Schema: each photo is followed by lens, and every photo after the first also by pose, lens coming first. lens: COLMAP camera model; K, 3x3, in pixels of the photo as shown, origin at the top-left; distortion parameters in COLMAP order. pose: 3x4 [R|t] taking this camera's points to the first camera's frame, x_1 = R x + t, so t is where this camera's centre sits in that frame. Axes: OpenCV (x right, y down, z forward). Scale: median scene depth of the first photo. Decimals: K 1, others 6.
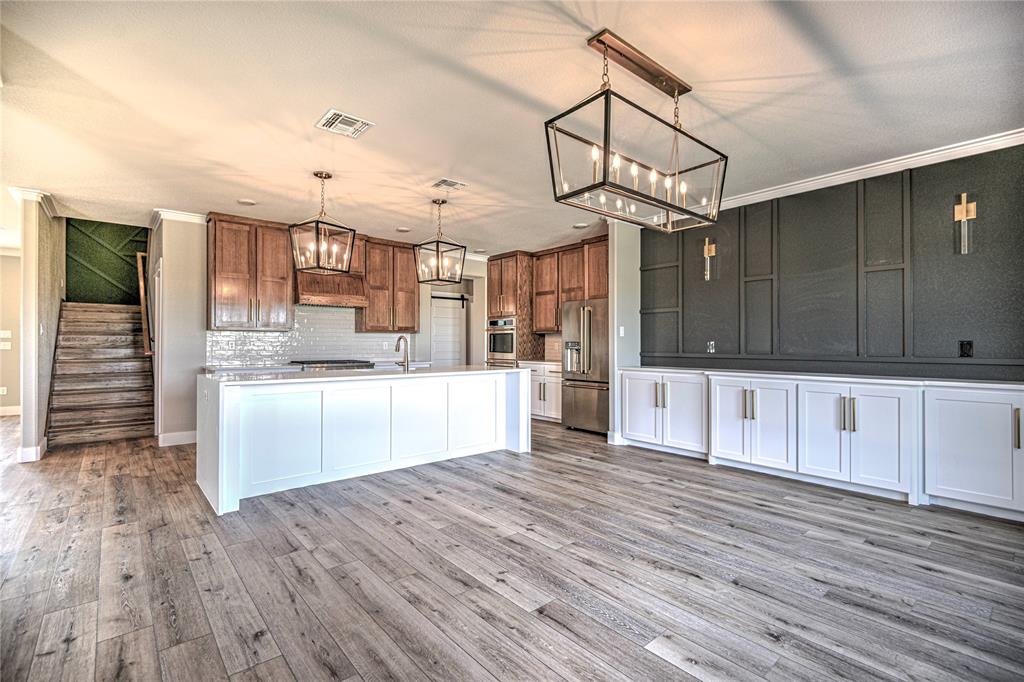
lens RADIAL K [[468.0, 0, 512.6], [0, 468.0, 342.4], [0, 0, 1]] dist [0.006896, -0.002059]
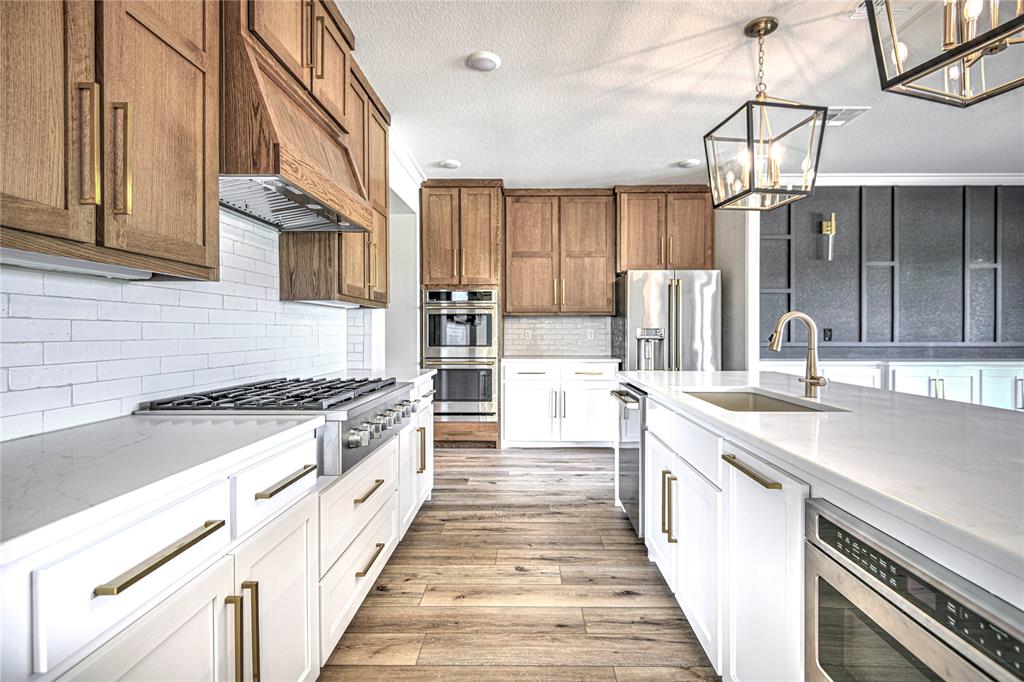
lens RADIAL K [[468.0, 0, 515.1], [0, 468.0, 334.2], [0, 0, 1]] dist [0.006896, -0.002059]
pose [[0.659317, -0.007060, 0.751832, -0.447000], [-0.001055, 0.999946, 0.010315, 0.000512], [-0.751864, -0.007594, 0.659274, 0.582926]]
